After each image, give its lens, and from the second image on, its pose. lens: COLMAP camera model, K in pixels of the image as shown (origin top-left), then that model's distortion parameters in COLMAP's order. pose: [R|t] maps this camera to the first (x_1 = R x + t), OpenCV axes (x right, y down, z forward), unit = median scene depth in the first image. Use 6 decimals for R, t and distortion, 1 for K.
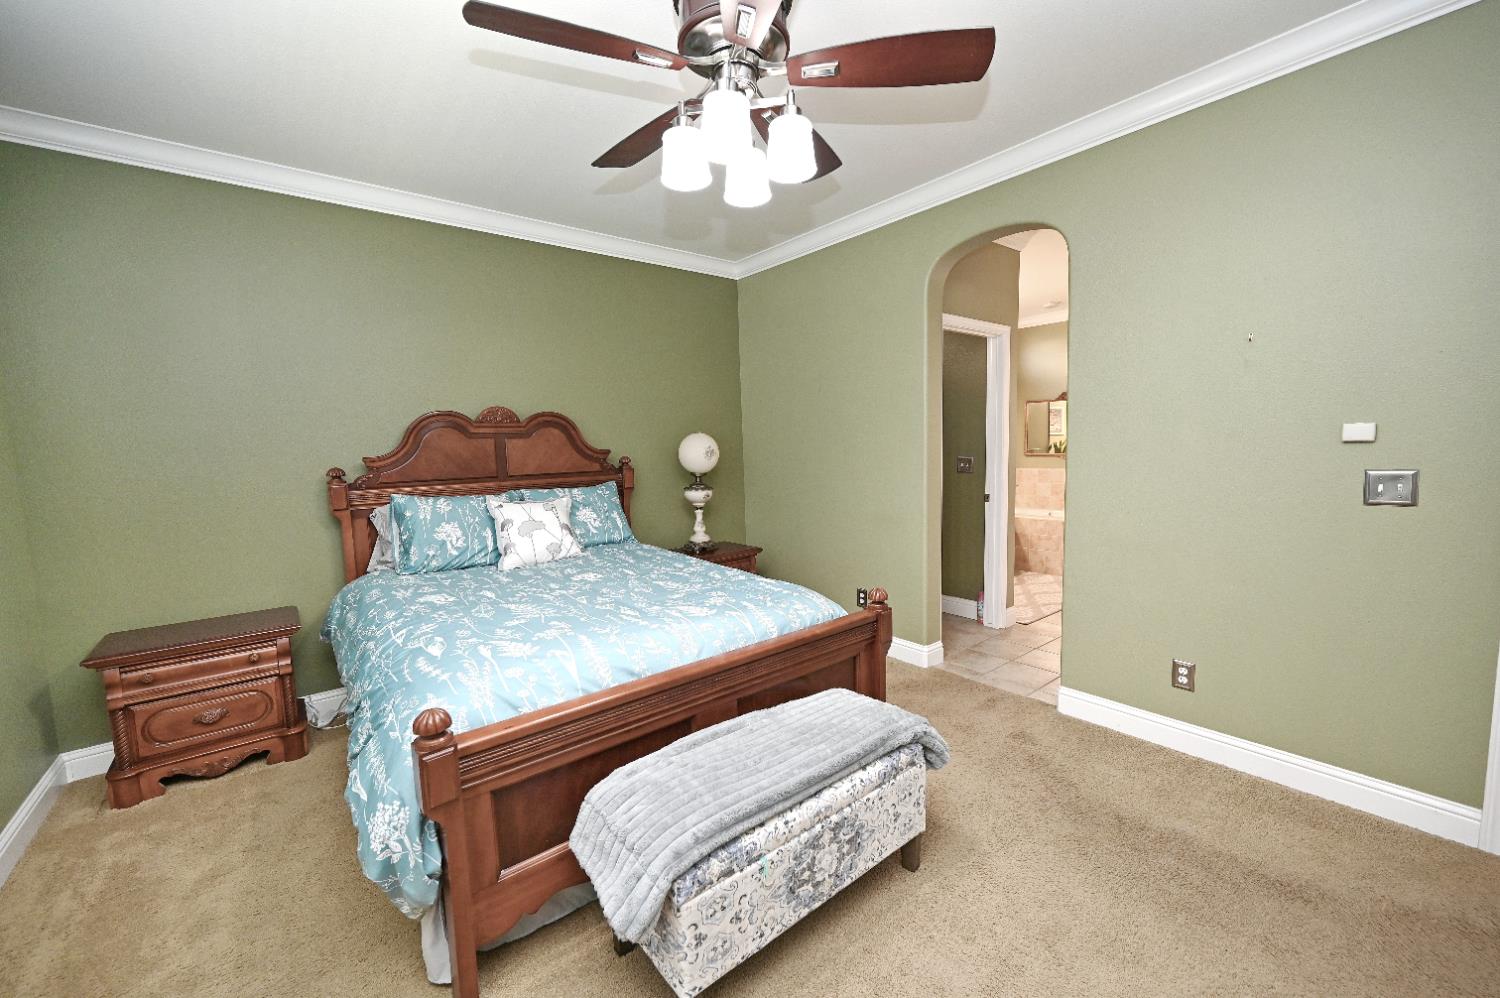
lens RADIAL K [[682.8, 0, 750.3], [0, 682.8, 501.4], [0, 0, 1]] dist [-0.017978, -0.000168]
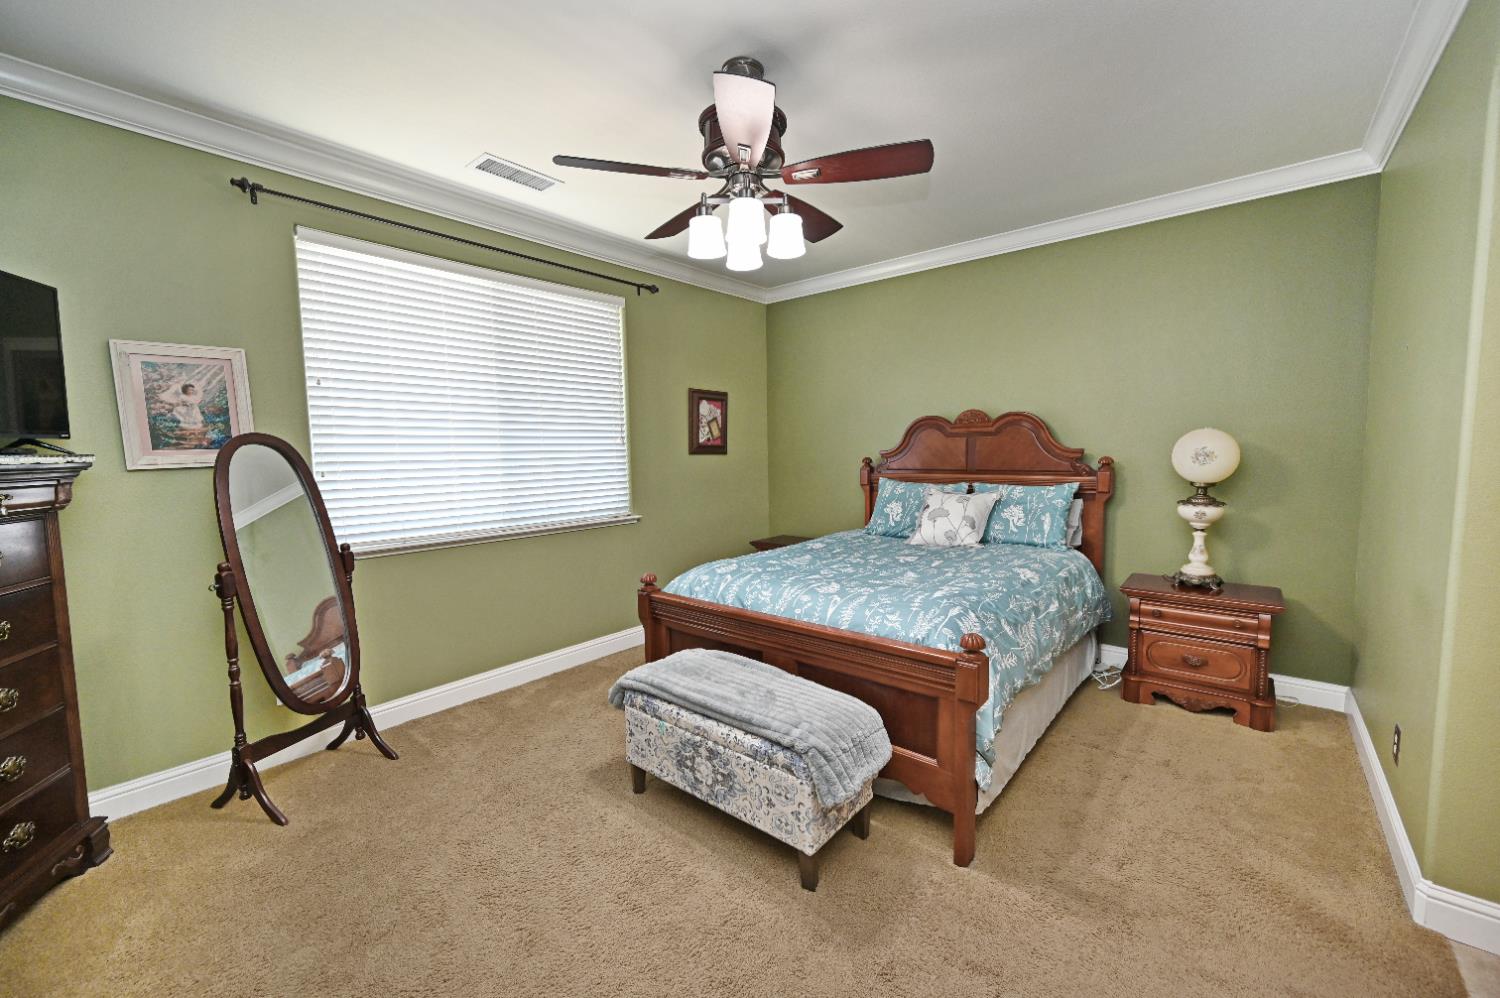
lens RADIAL K [[589.7, 0, 752.9], [0, 589.7, 501.2], [0, 0, 1]] dist [-0.000646, 0.000402]
pose [[0.137079, 0.123623, -0.982816, 0.632672], [-0.085901, 0.989928, 0.112536, -0.064582], [0.986828, 0.068999, 0.146317, 0.477691]]
